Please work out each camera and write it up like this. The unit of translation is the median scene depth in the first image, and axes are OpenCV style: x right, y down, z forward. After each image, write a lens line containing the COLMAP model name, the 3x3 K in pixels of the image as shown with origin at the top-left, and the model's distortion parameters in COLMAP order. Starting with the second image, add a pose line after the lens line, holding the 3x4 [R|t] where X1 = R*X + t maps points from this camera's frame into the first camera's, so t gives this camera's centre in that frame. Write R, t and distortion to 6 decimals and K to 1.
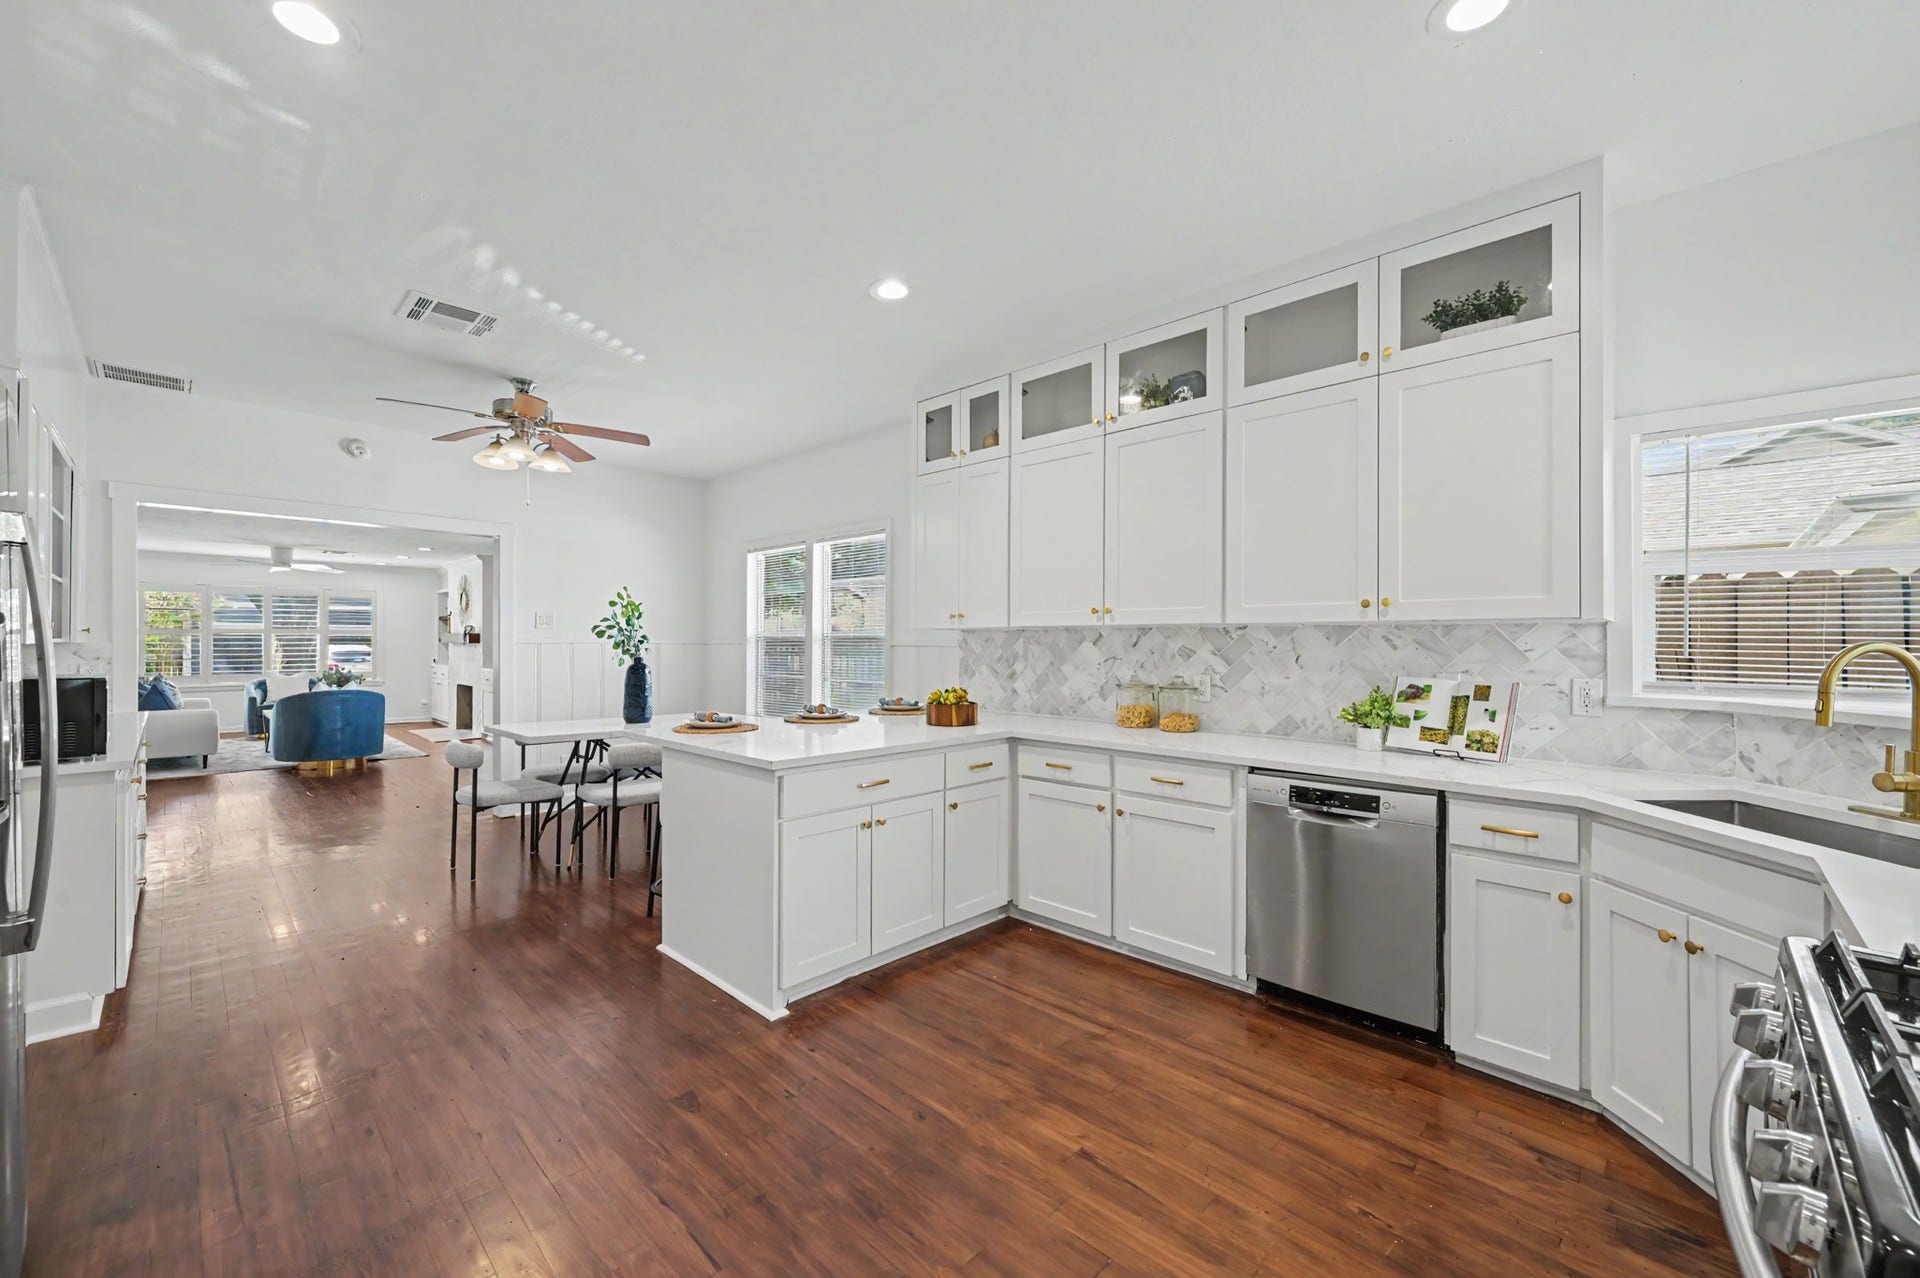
lens RADIAL K [[759.4, 0, 960.0], [0, 759.4, 639.0], [0, 0, 1]] dist [0.000394, -0.004284]
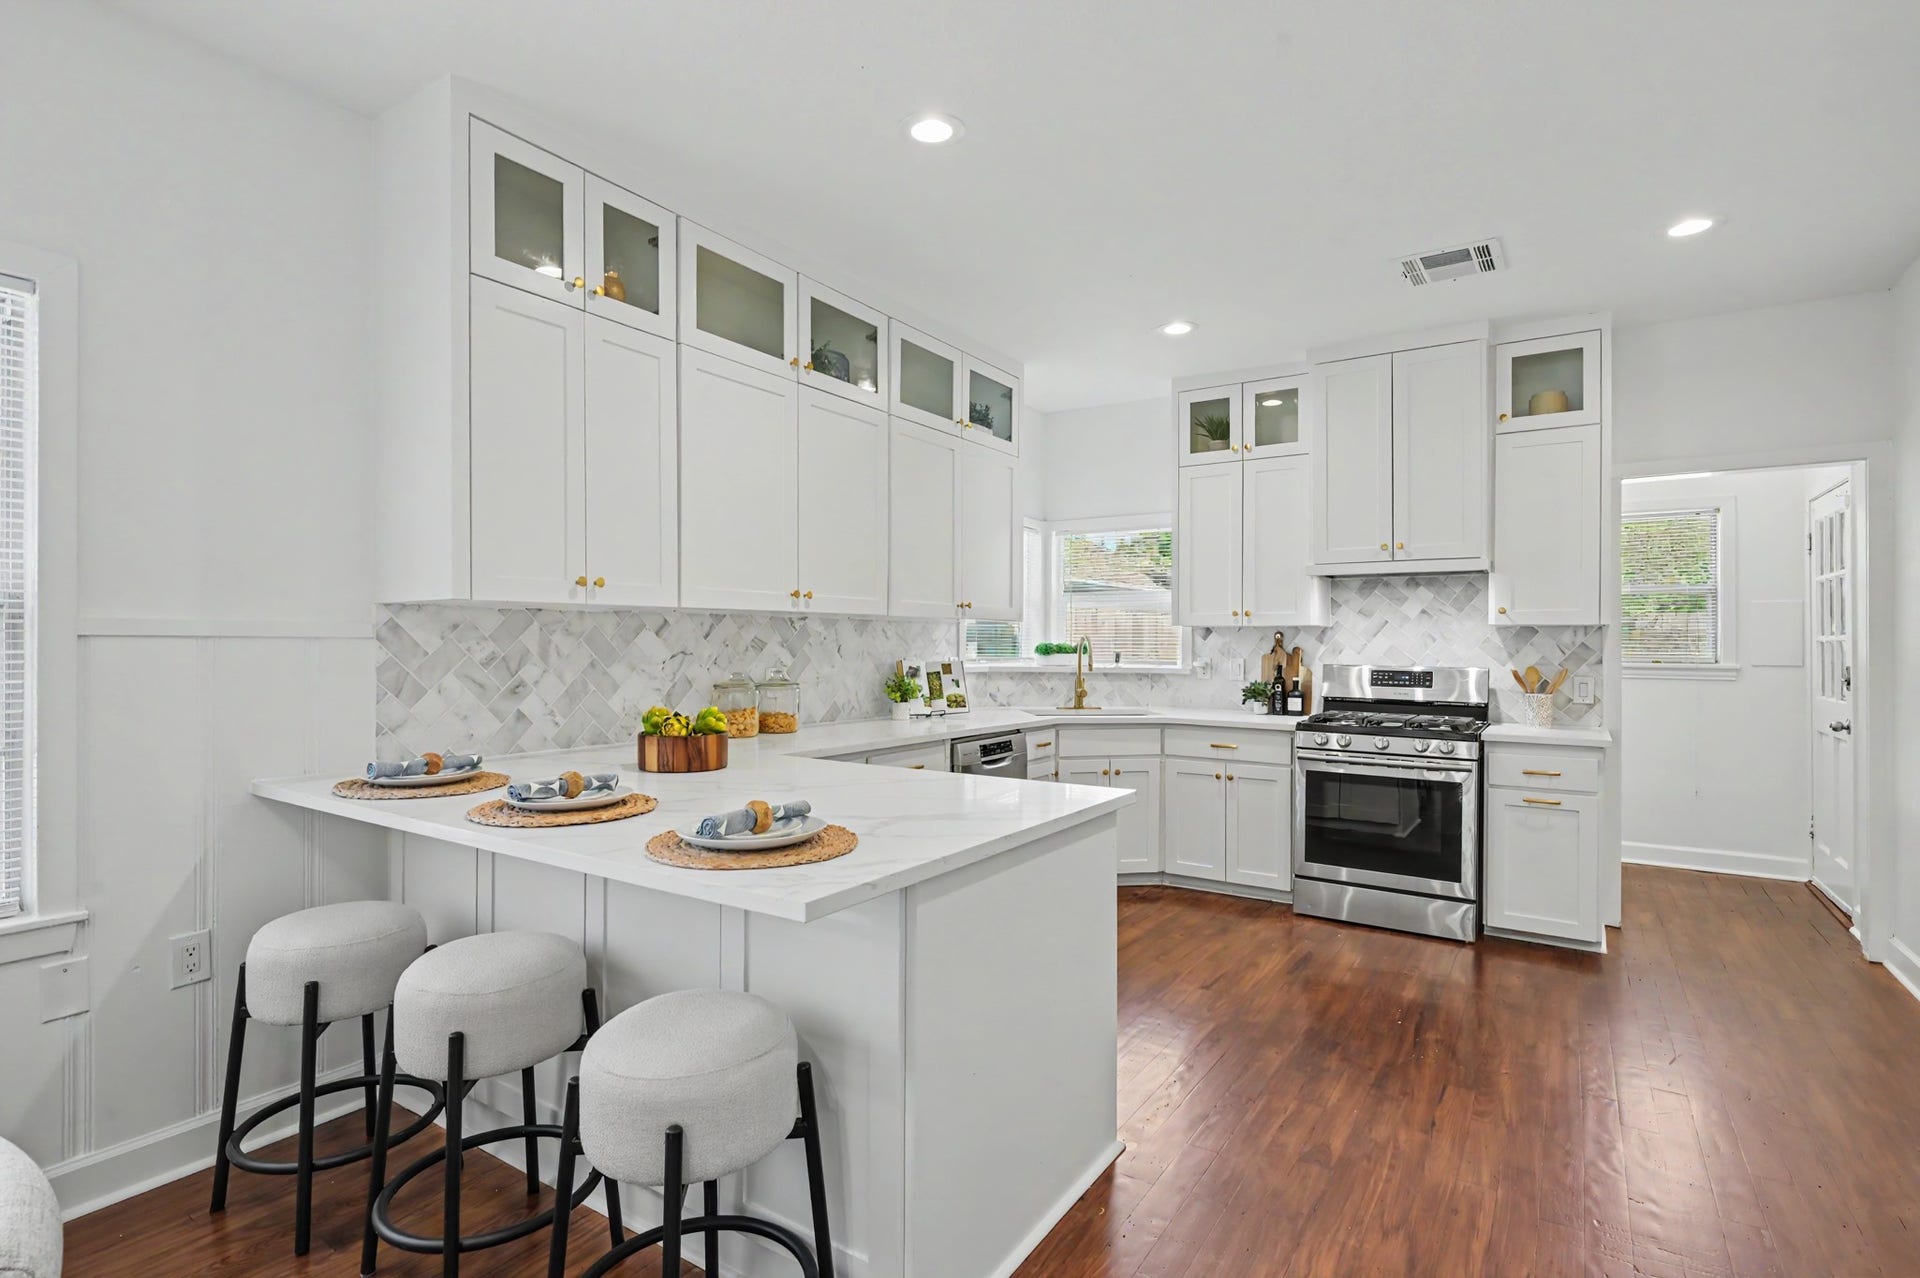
lens RADIAL K [[926.3, 0, 960.0], [0, 926.3, 639.0], [0, 0, 1]] dist [-0.006160, -0.000207]
pose [[-0.176029, -0.002079, 0.984383, -0.760631], [-0.007820, 0.999969, 0.000714, 0.008670], [-0.984354, -0.007572, -0.176039, 0.910661]]
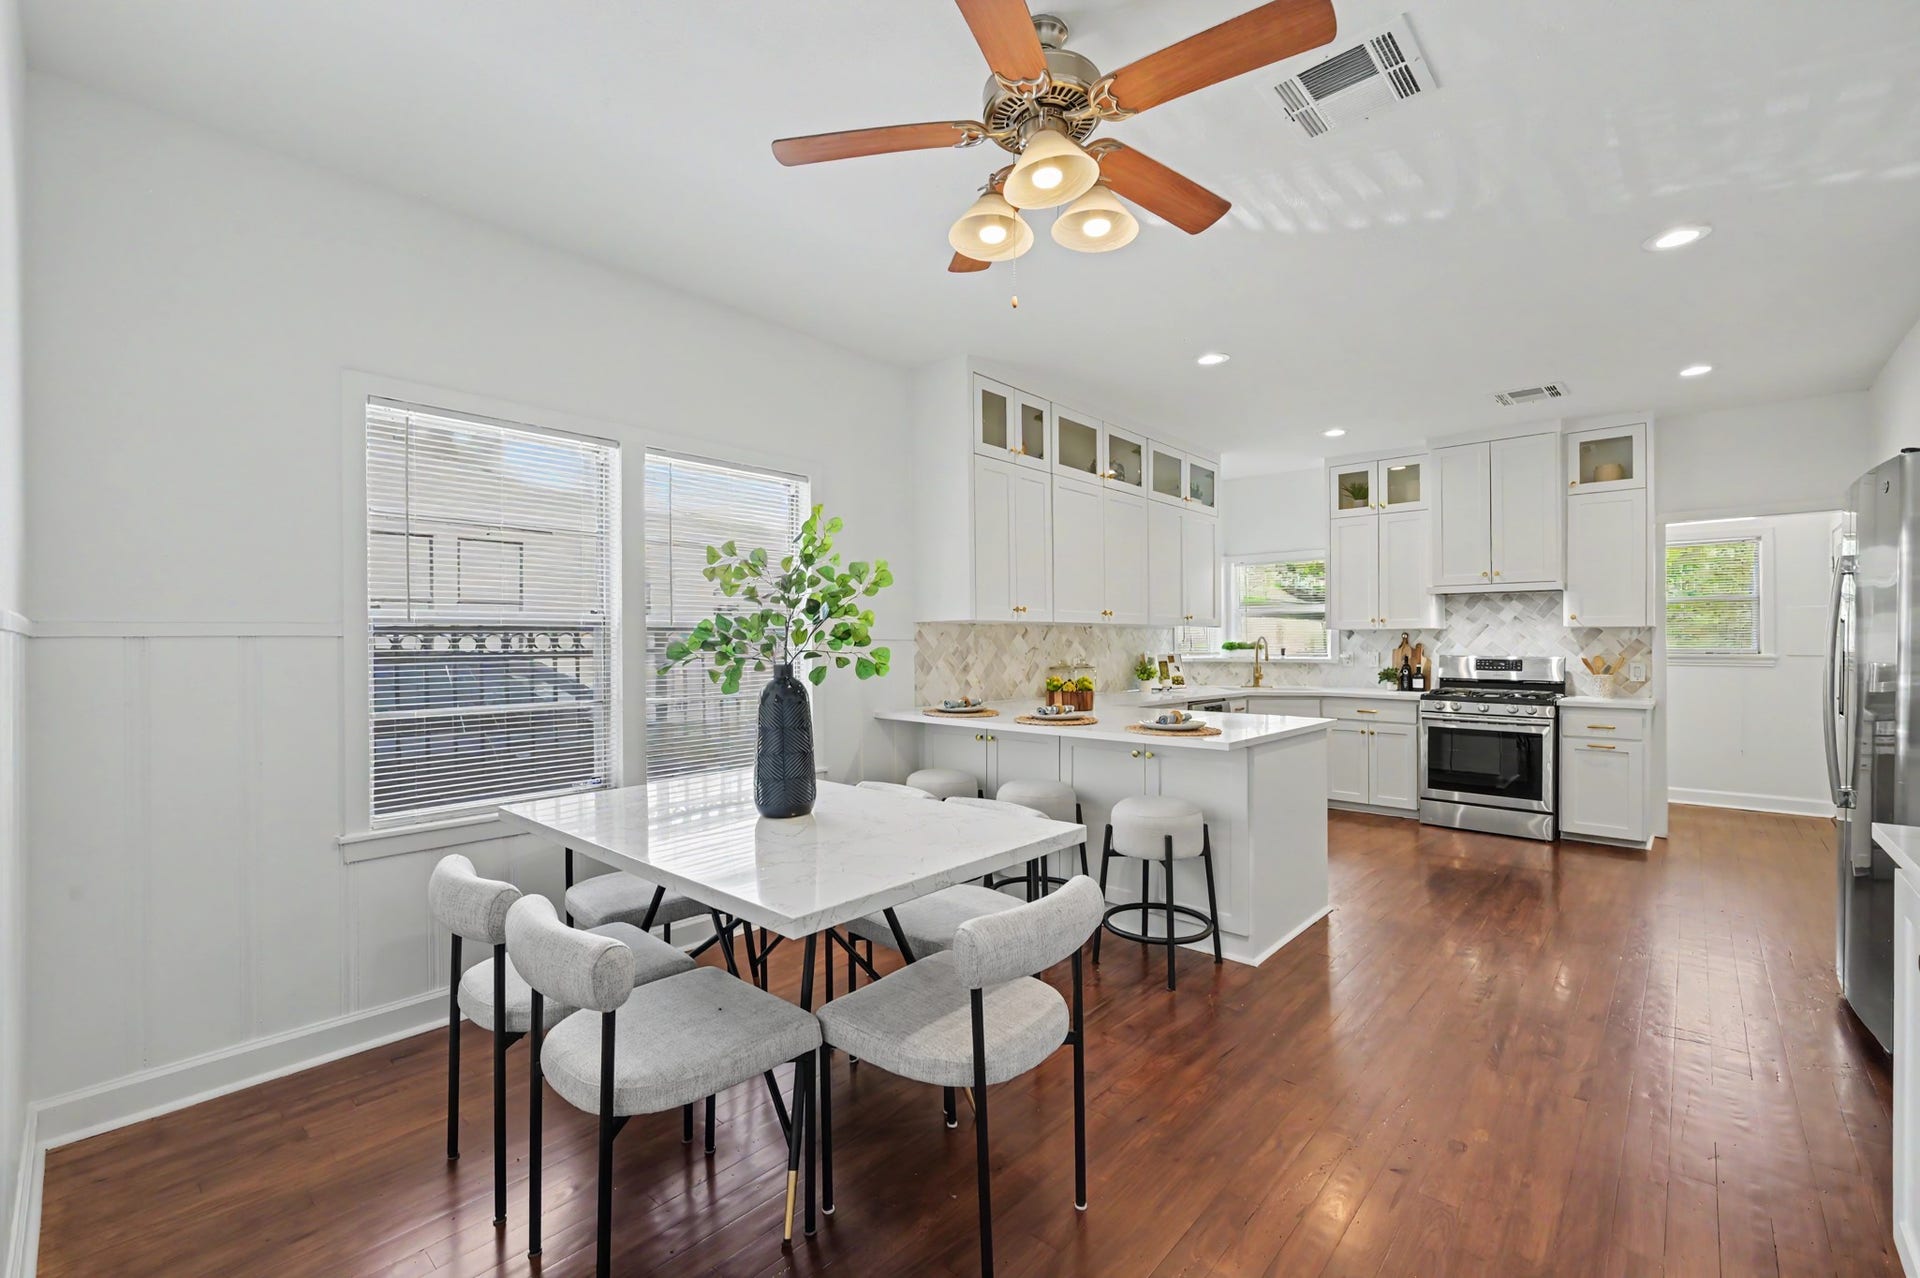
lens RADIAL K [[815.9, 0, 960.0], [0, 815.9, 639.0], [0, 0, 1]] dist [0.001307, -0.000066]
pose [[-0.027467, 0.000740, 0.999622, -1.182062], [-0.001483, 0.999999, -0.000781, 0.011143], [-0.999622, -0.001504, -0.027466, 1.186275]]
